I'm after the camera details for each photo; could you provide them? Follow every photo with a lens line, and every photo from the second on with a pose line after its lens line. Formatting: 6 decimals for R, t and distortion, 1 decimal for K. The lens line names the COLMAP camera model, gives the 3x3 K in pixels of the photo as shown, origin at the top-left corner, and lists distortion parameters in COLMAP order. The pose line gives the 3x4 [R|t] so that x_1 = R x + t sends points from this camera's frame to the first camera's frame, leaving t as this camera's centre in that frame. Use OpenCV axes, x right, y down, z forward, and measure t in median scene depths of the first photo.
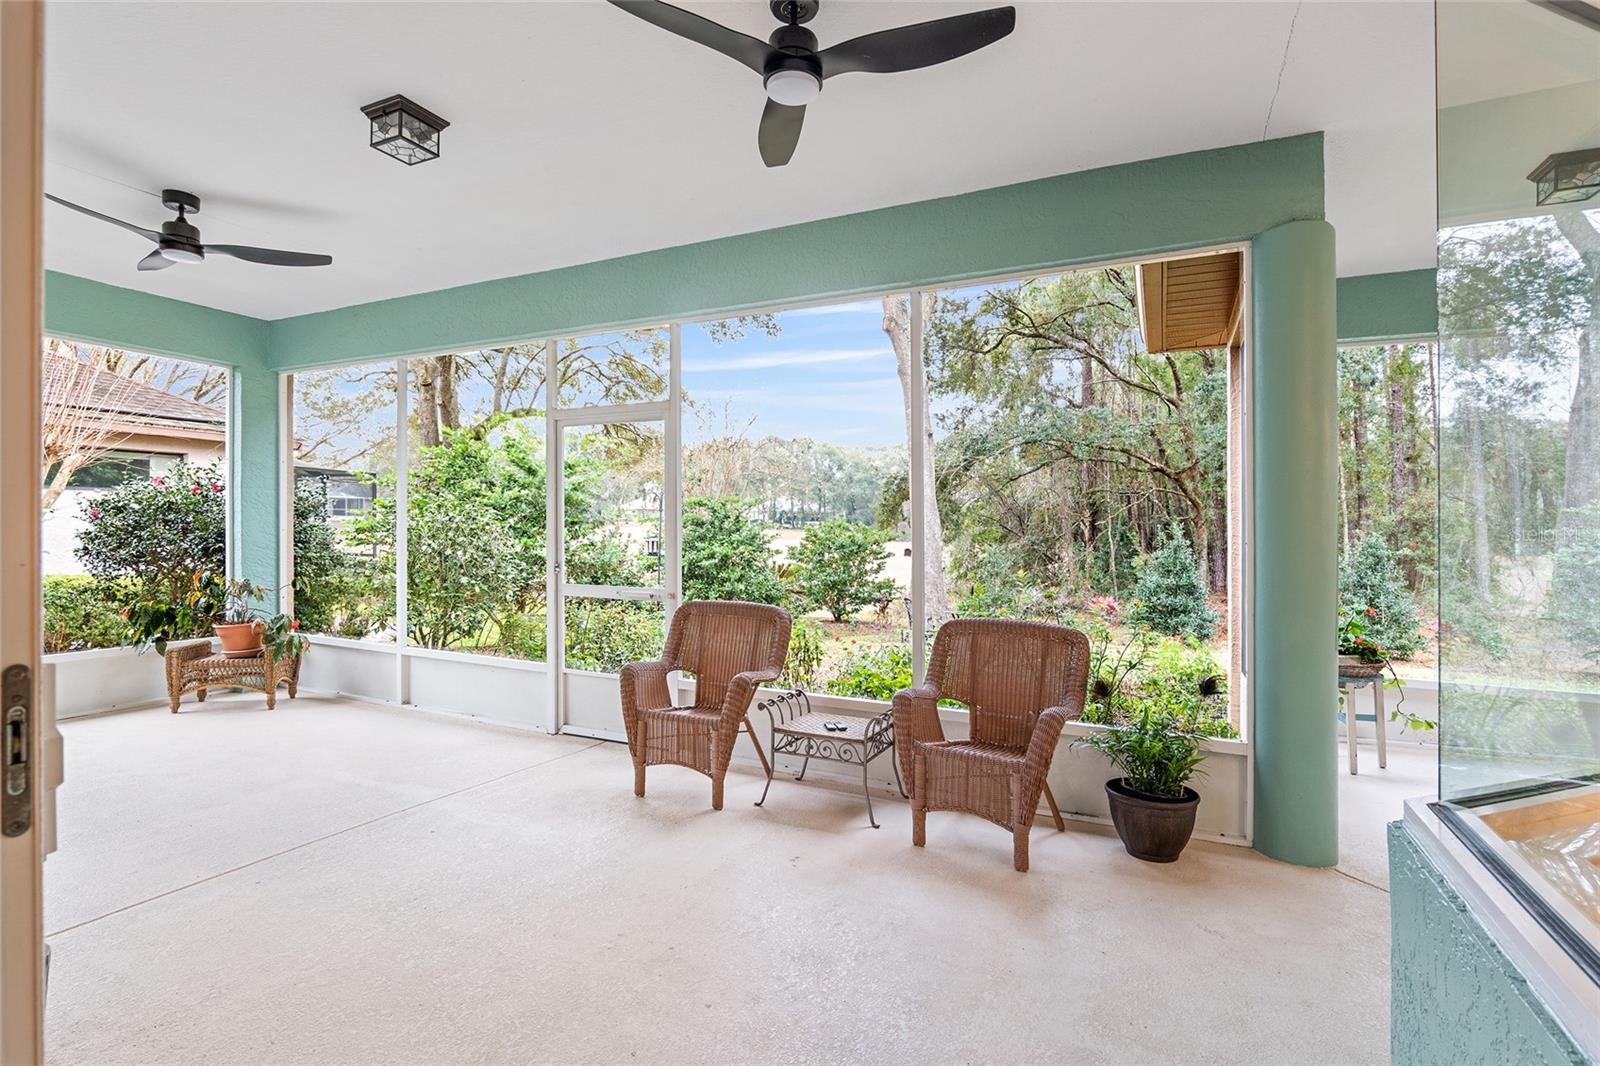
lens RADIAL K [[758.7, 0, 804.7], [0, 758.7, 524.6], [0, 0, 1]] dist [-0.015977, 0.000831]
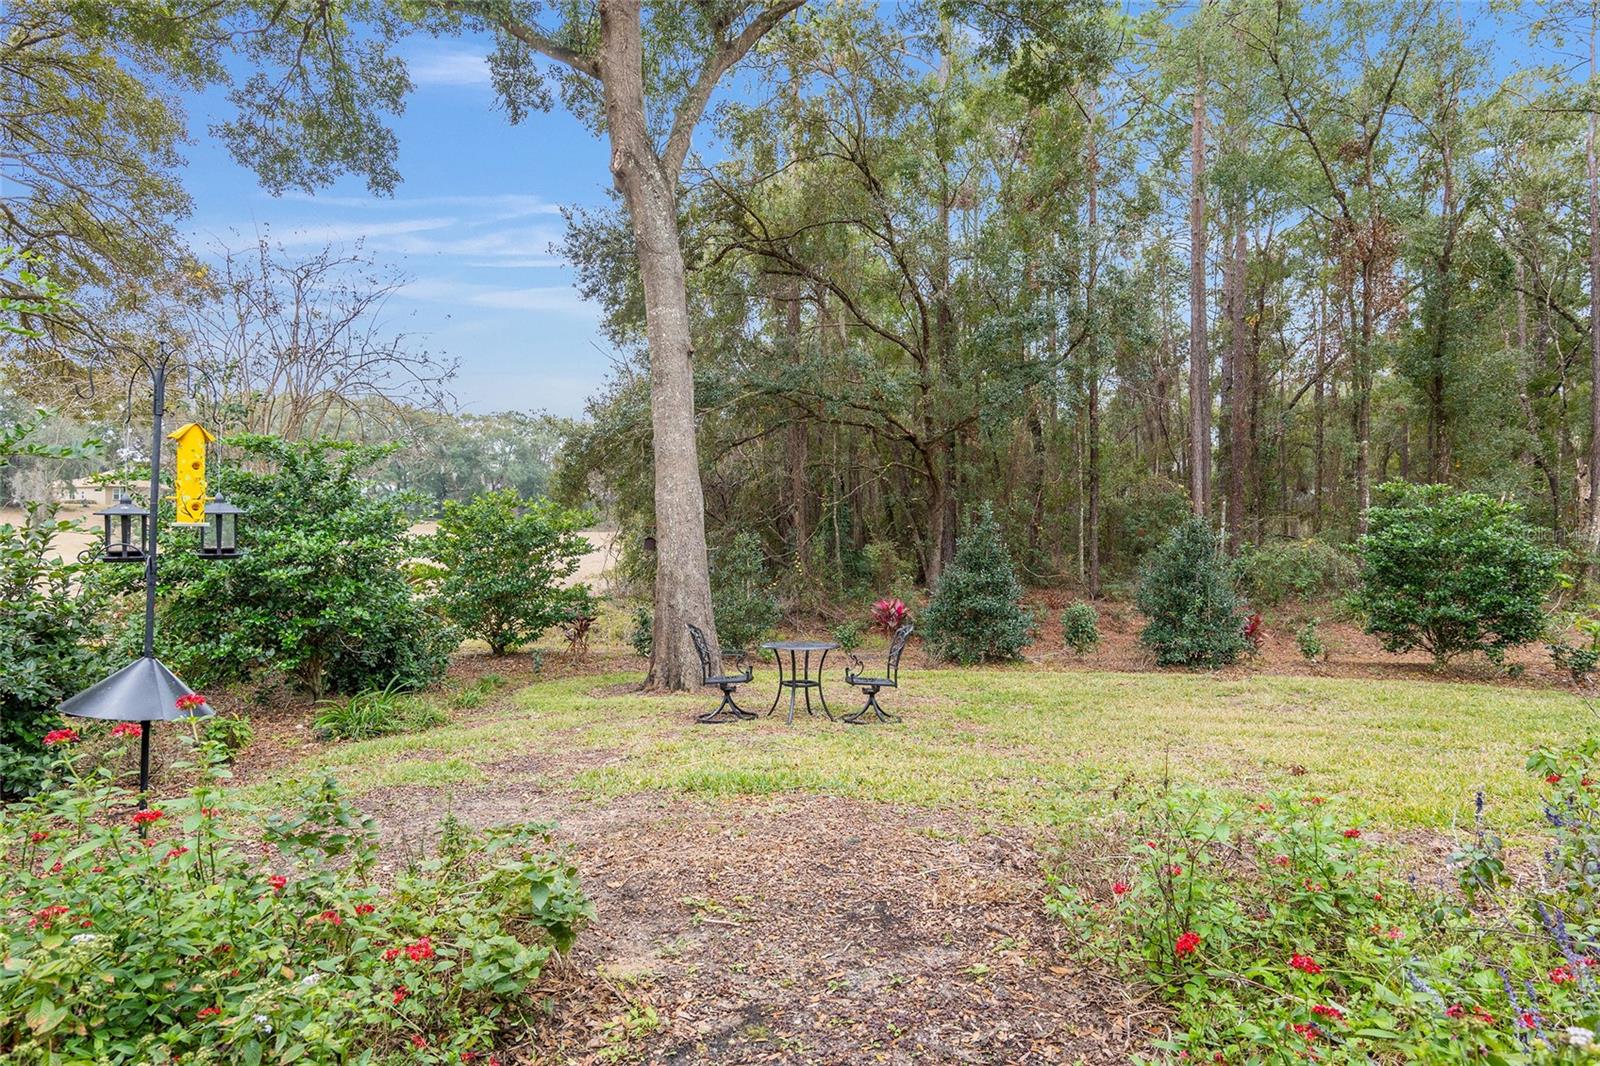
lens RADIAL K [[841.9, 0, 794.3], [0, 841.9, 521.1], [0, 0, 1]] dist [-0.002607, -0.000649]
pose [[0.891671, 0.000124, 0.452685, -0.056466], [-0.004399, 0.999955, 0.008391, 0.009765], [-0.452663, -0.009474, 0.891631, 0.276060]]
